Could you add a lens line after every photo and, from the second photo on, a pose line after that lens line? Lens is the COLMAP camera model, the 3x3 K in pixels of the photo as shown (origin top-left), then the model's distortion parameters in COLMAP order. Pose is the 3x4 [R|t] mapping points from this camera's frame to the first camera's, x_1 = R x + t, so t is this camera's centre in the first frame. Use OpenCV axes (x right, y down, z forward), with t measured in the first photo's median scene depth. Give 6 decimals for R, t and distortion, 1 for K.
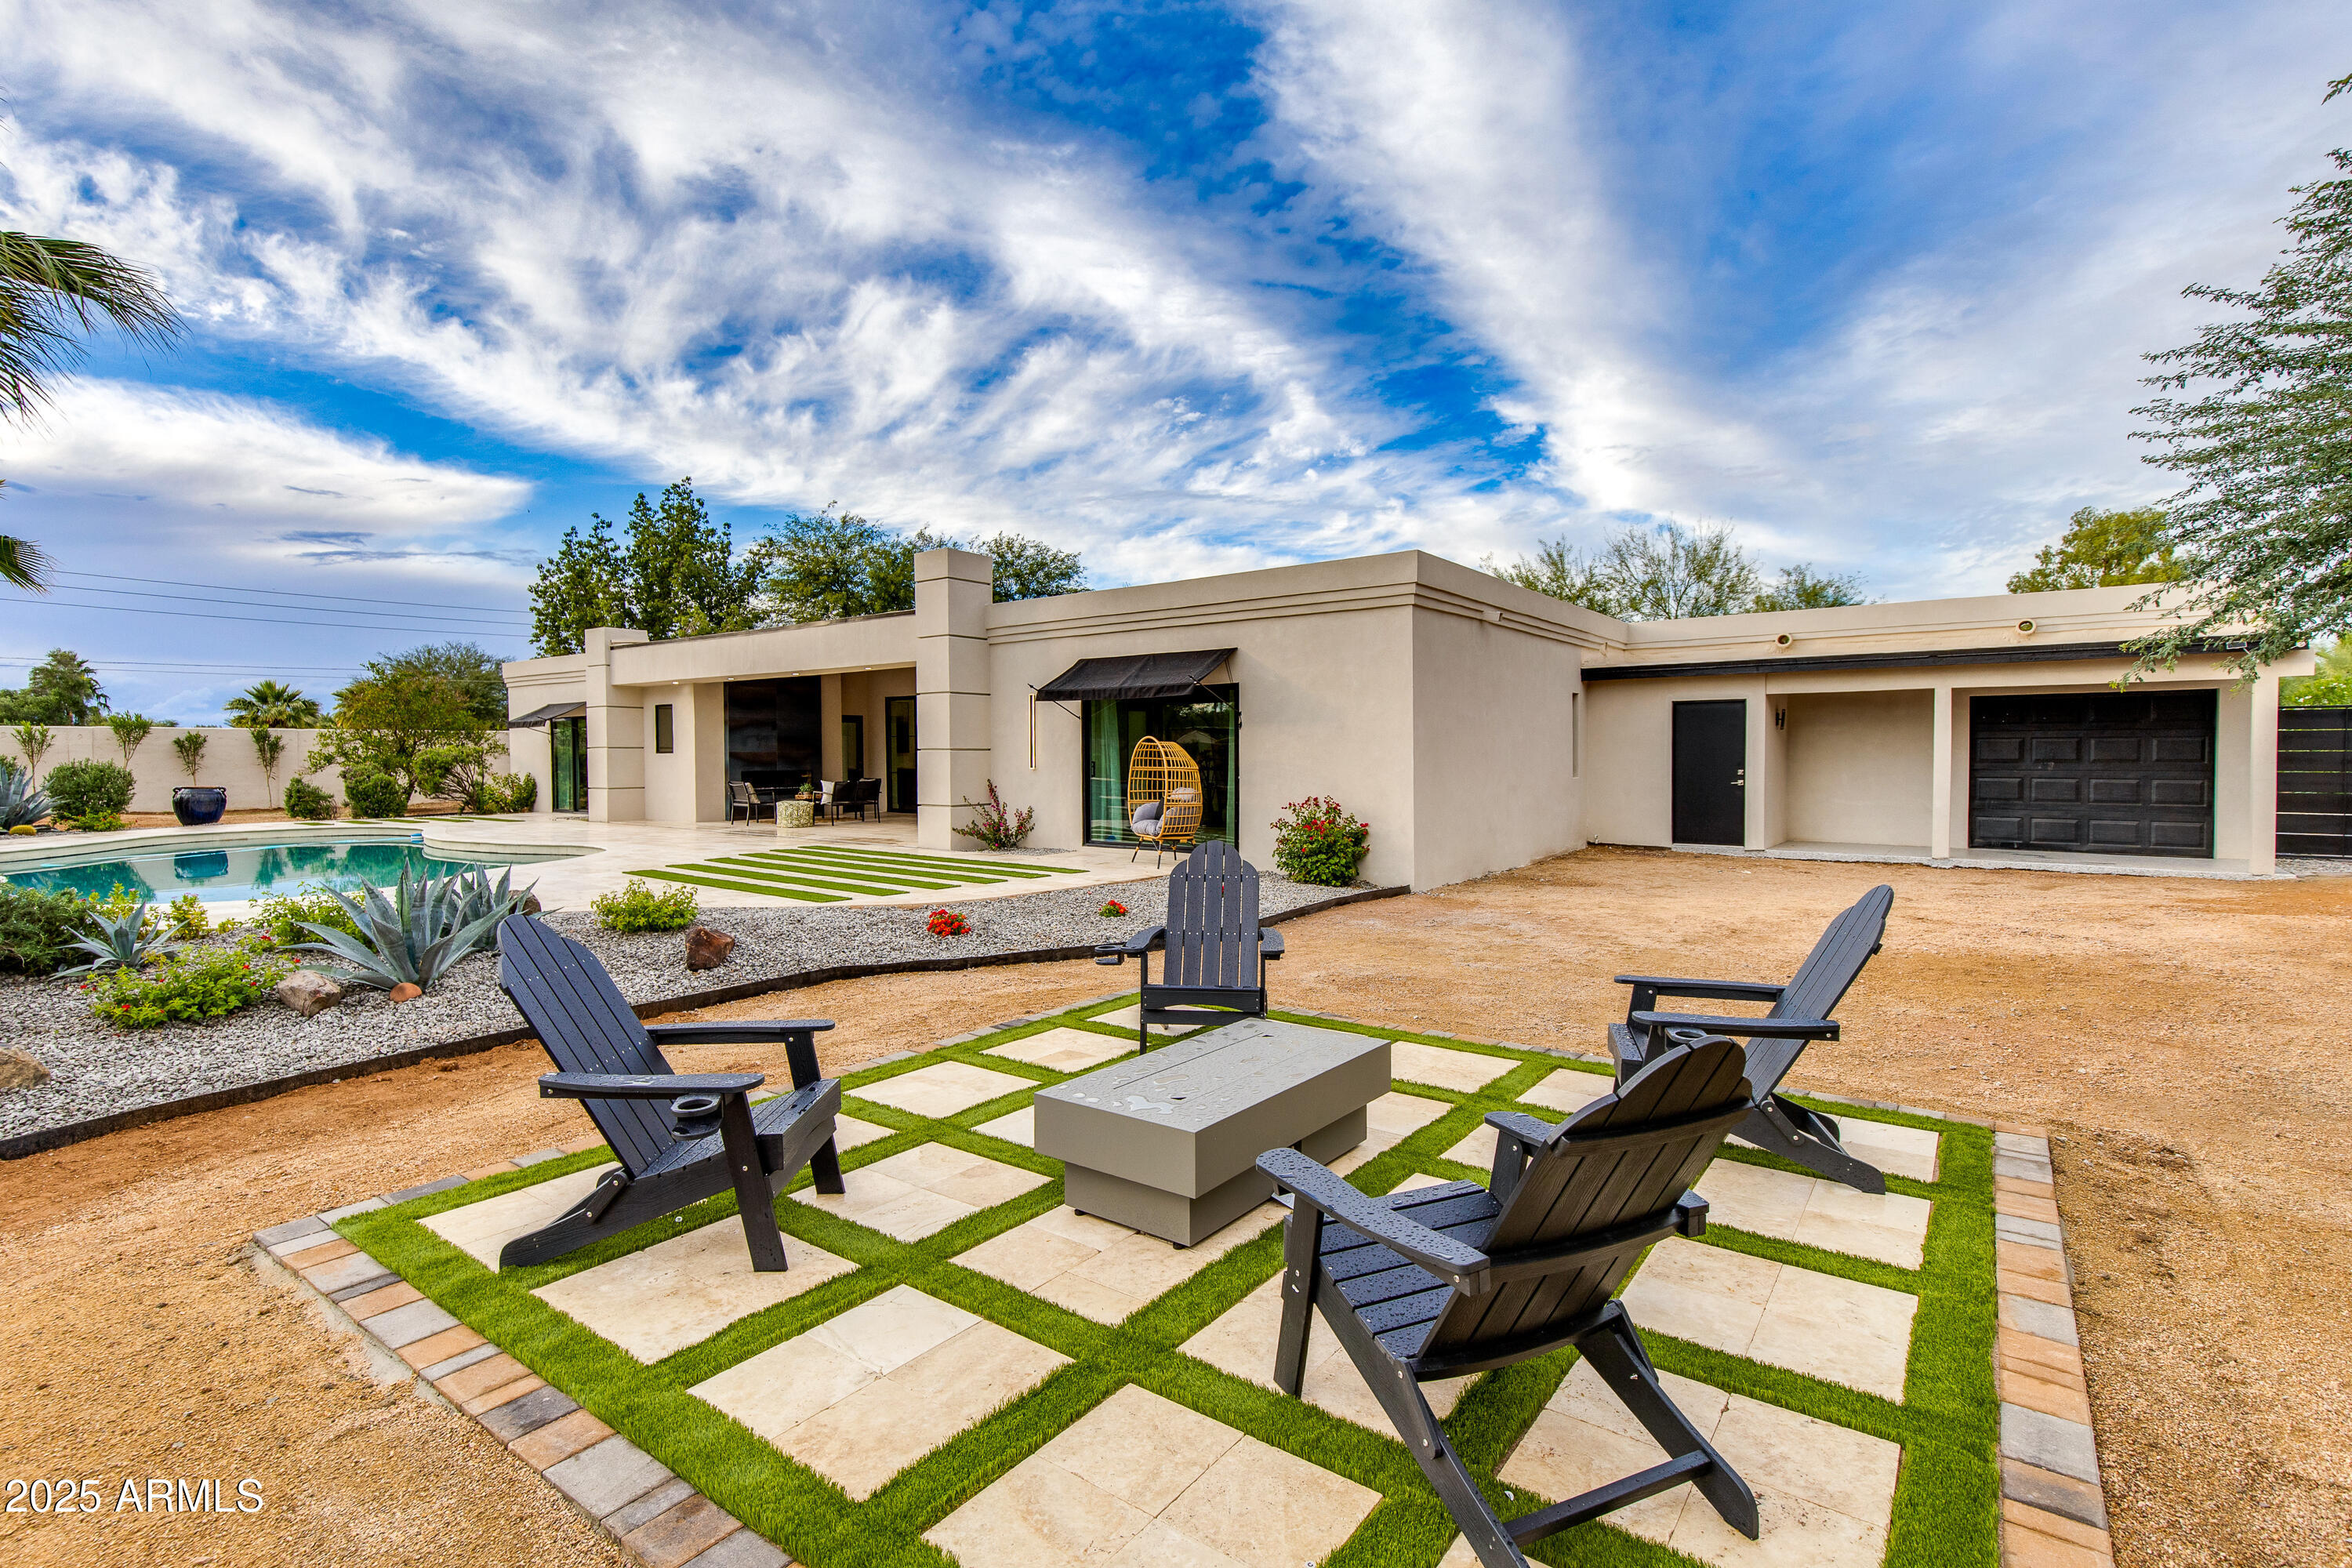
lens RADIAL K [[1026.2, 0, 1176.0], [0, 1026.2, 784.0], [0, 0, 1]] dist [0.001400, 0.000291]
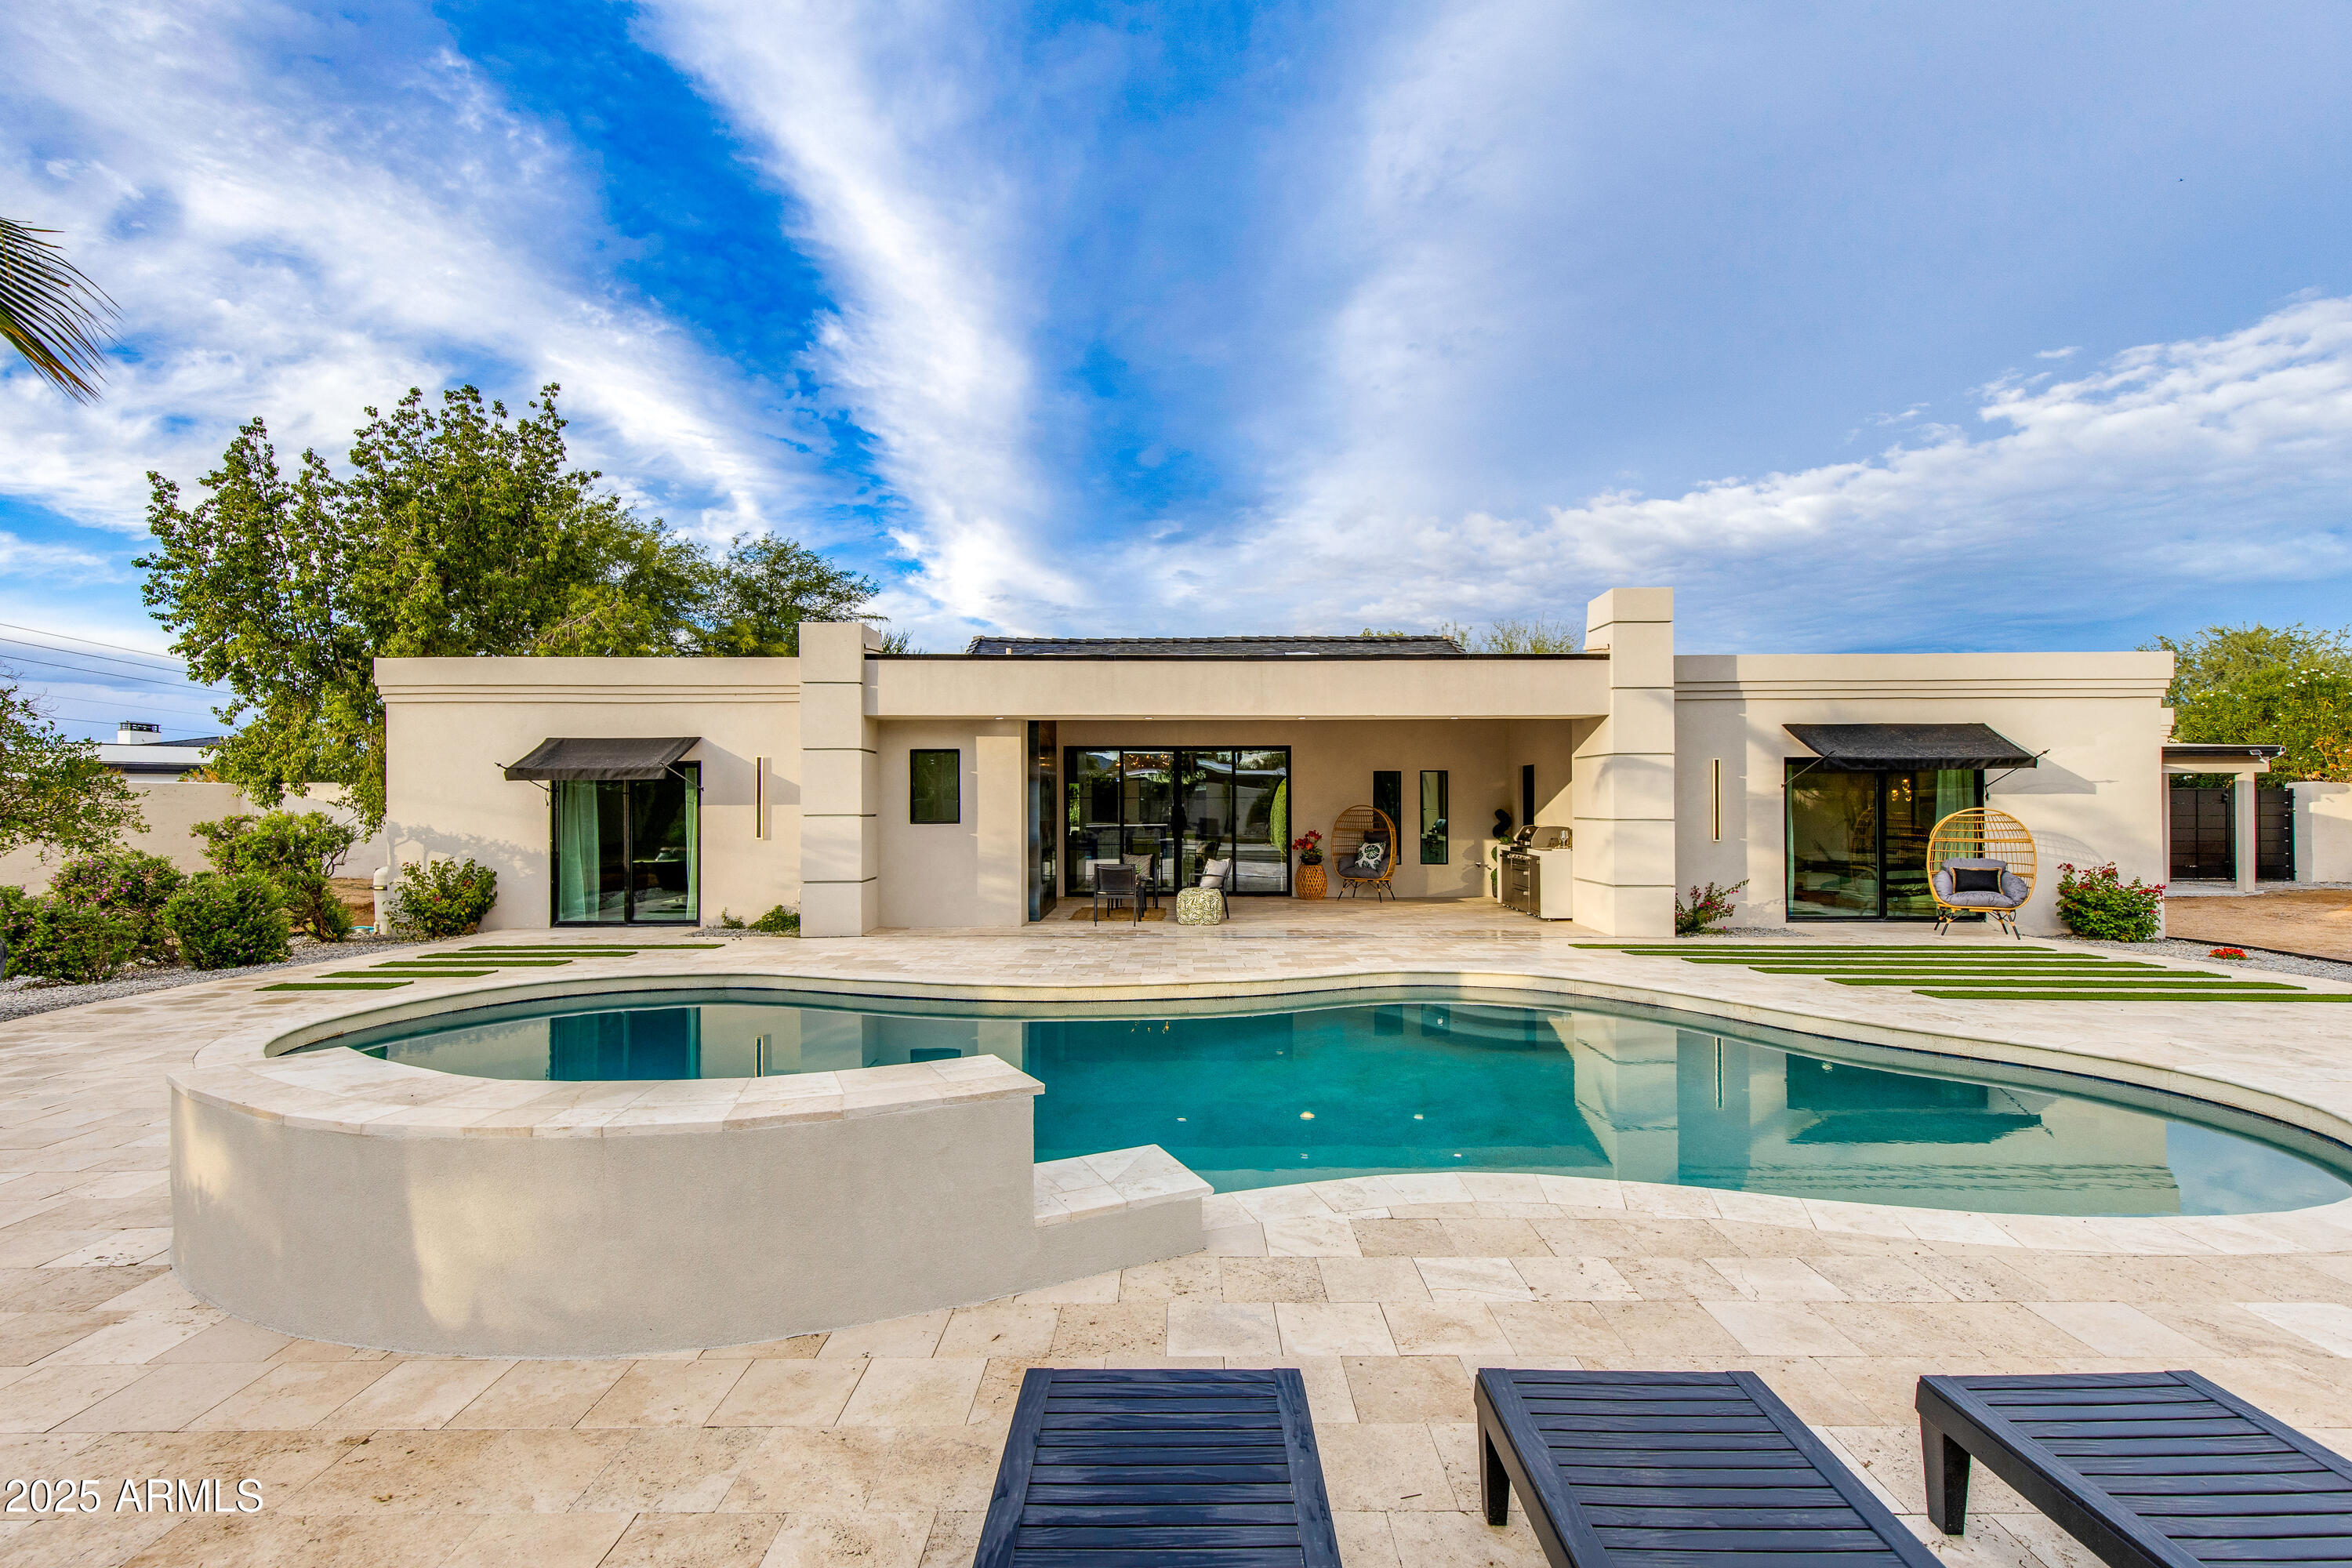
lens RADIAL K [[1026.2, 0, 1176.0], [0, 1026.2, 784.0], [0, 0, 1]] dist [0.001400, 0.000291]
pose [[0.772196, 0.001973, 0.635381, -0.265016], [0.022152, 0.999304, -0.030024, -0.031716], [-0.634998, 0.037260, 0.771615, -0.179687]]
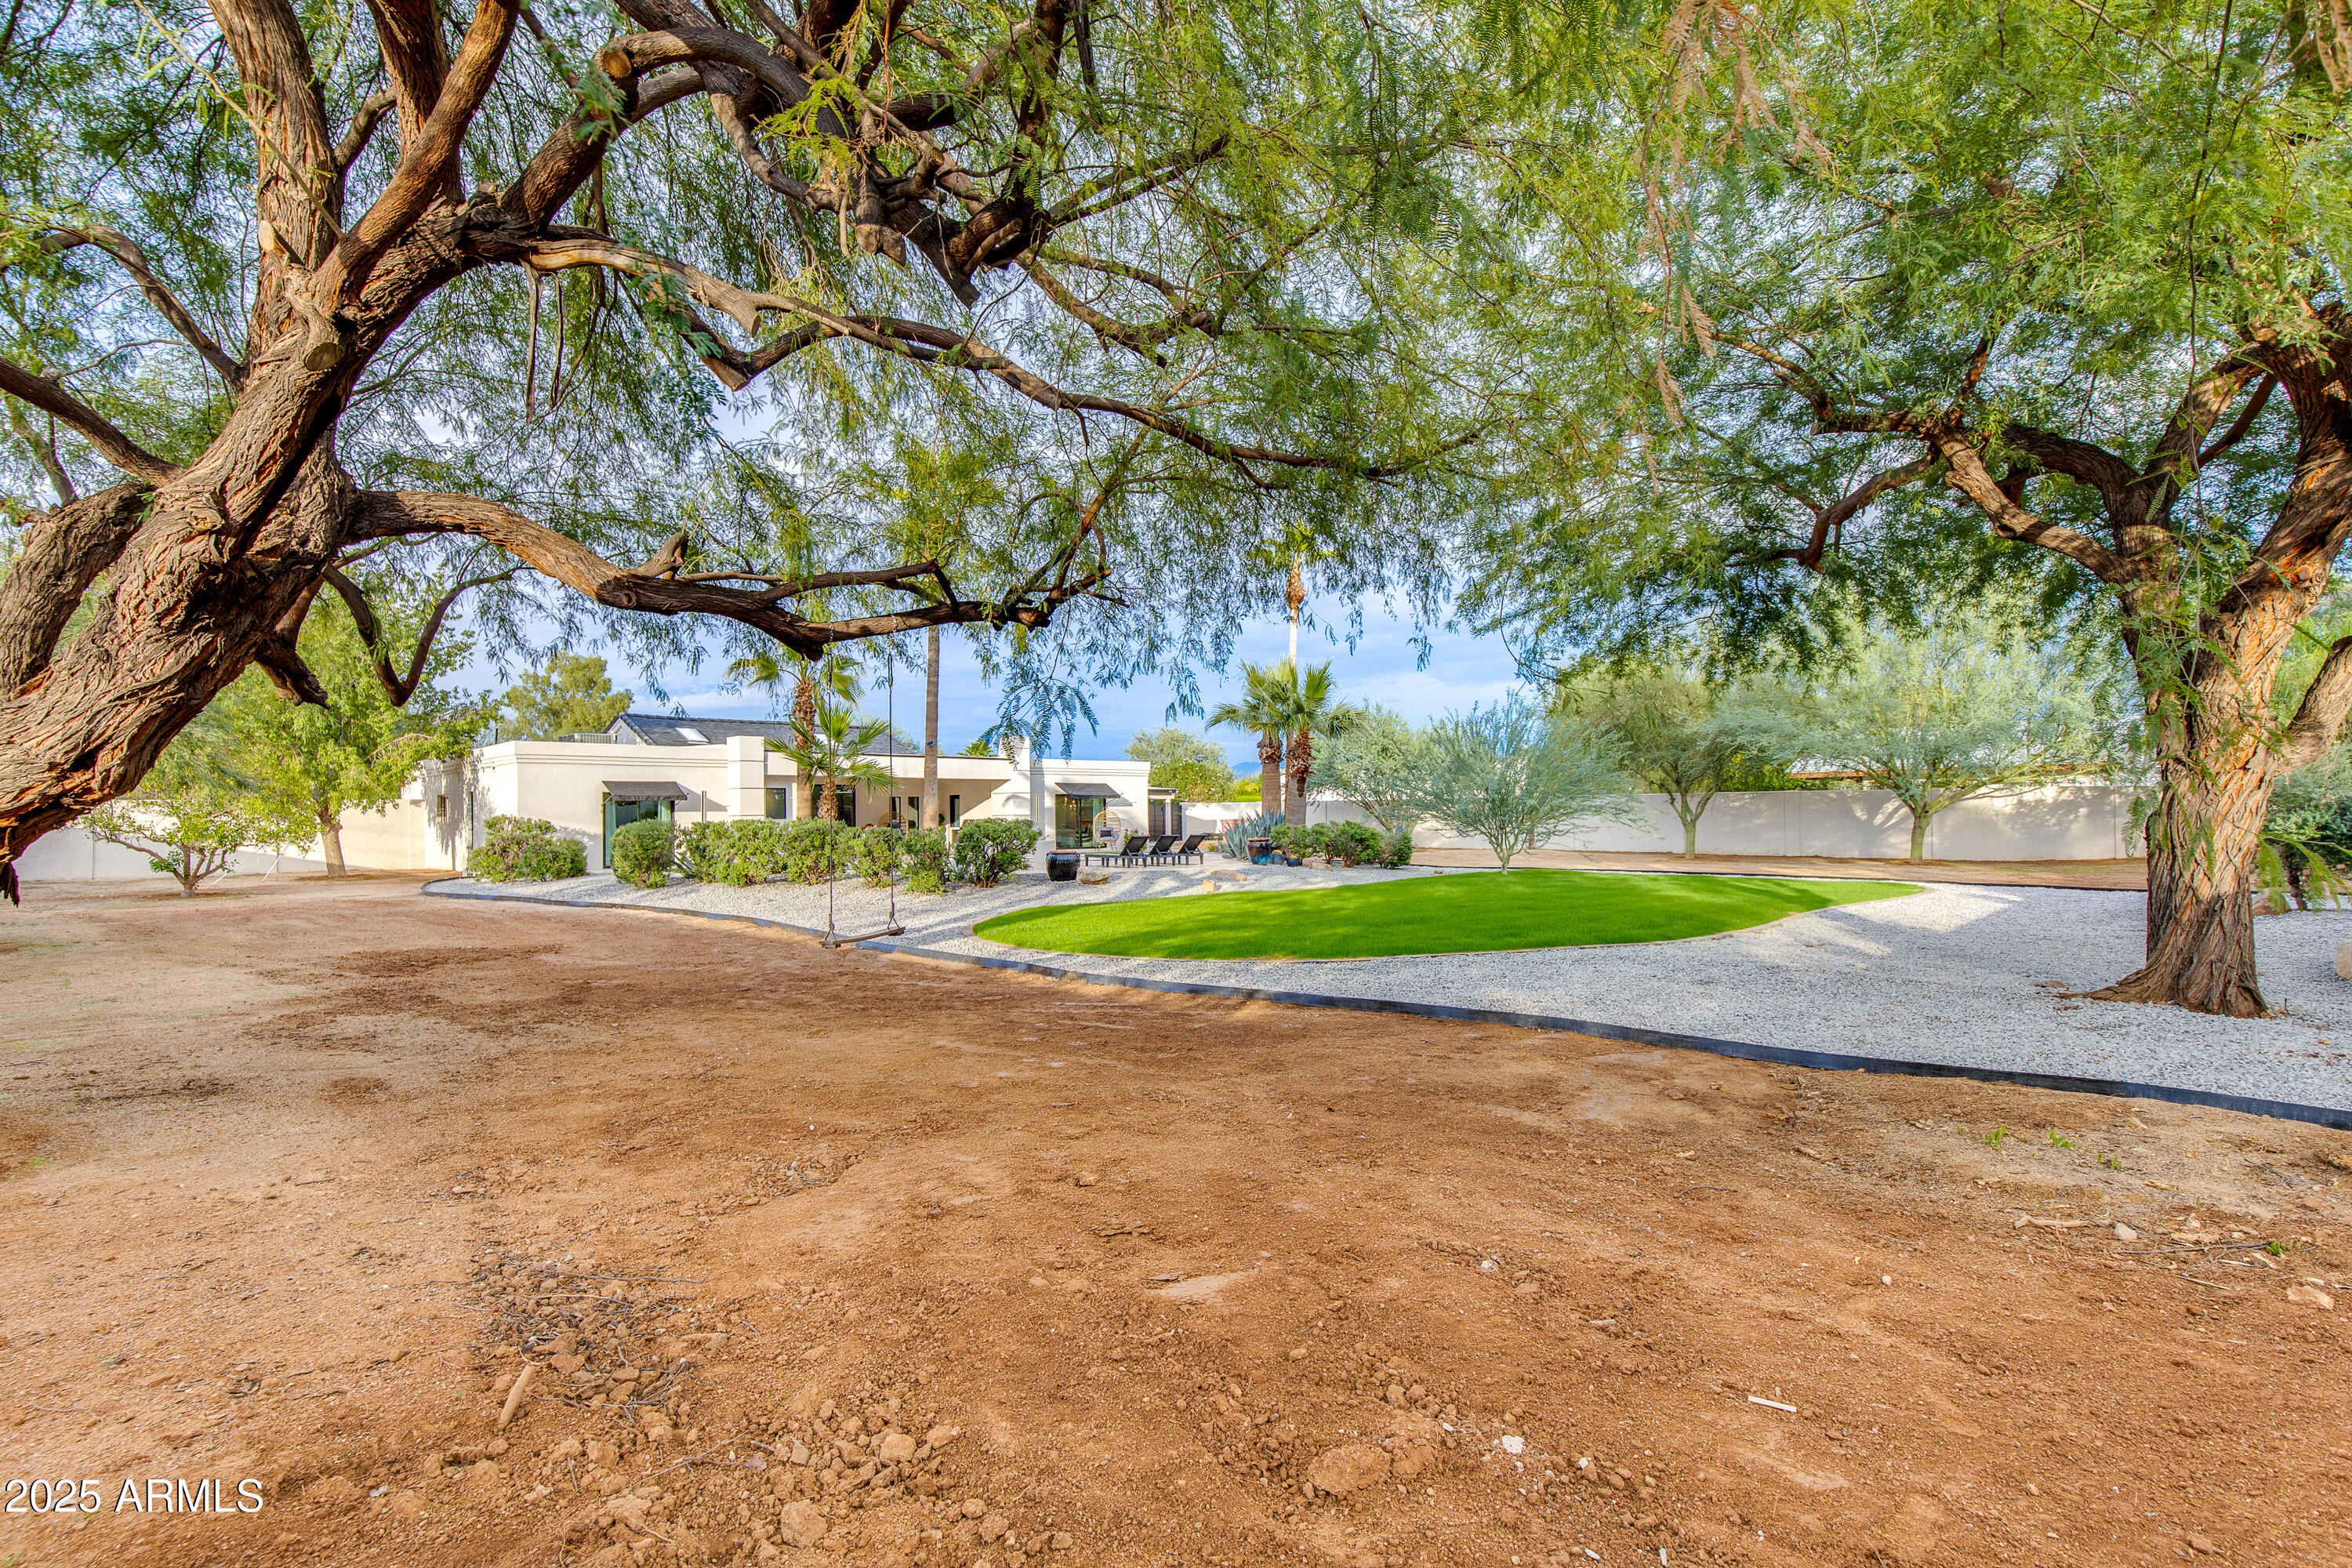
lens RADIAL K [[1026.2, 0, 1176.0], [0, 1026.2, 784.0], [0, 0, 1]] dist [0.001400, 0.000291]
pose [[0.090530, 0.018254, 0.995726, -2.229742], [0.030313, 0.999318, -0.021076, -0.030320], [-0.995432, 0.032092, 0.089915, -0.416031]]
